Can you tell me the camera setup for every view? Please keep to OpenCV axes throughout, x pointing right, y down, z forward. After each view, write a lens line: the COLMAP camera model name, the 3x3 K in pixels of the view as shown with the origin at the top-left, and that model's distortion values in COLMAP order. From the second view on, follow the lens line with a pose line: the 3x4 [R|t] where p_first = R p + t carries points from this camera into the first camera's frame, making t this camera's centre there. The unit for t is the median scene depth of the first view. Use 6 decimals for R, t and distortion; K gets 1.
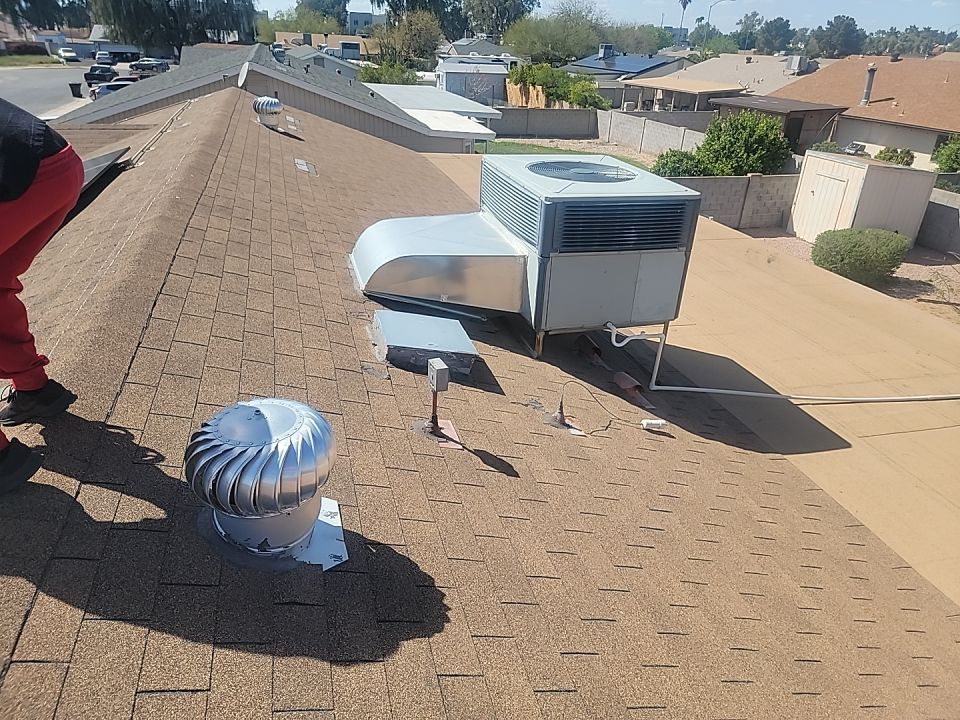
lens RADIAL K [[662.0, 0, 496.8], [0, 662.0, 357.0], [0, 0, 1]] dist [0.082101, -0.073407]
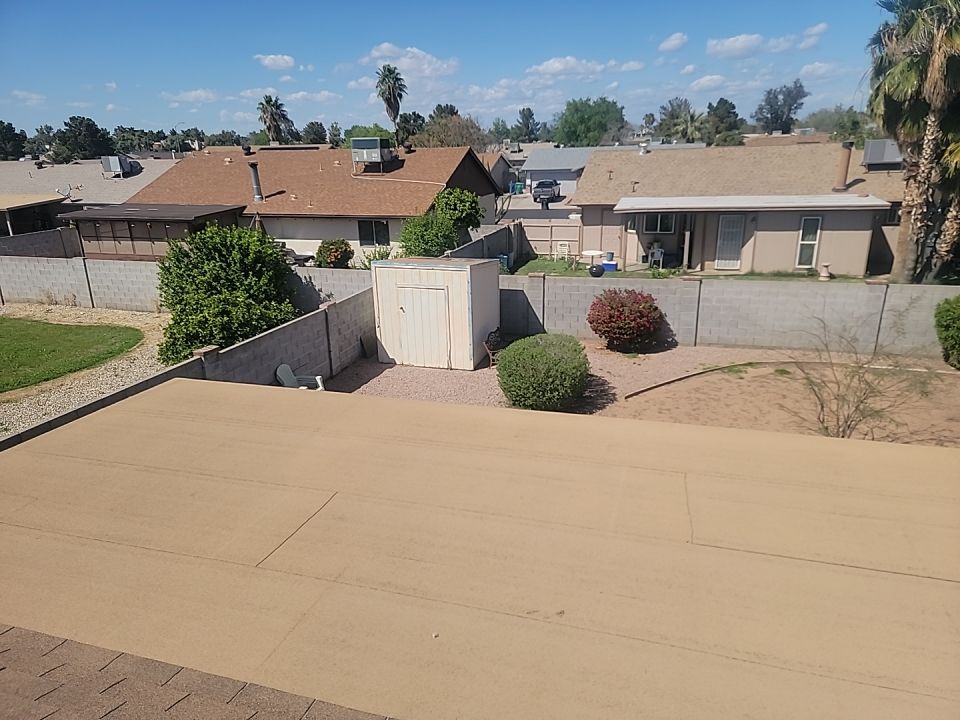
lens RADIAL K [[662.0, 0, 496.8], [0, 662.0, 357.0], [0, 0, 1]] dist [0.082101, -0.073407]
pose [[0.546251, -0.302681, 0.781021, -0.282340], [0.399310, 0.913756, 0.074841, -0.577110], [-0.736316, 0.270987, 0.620004, 1.244673]]
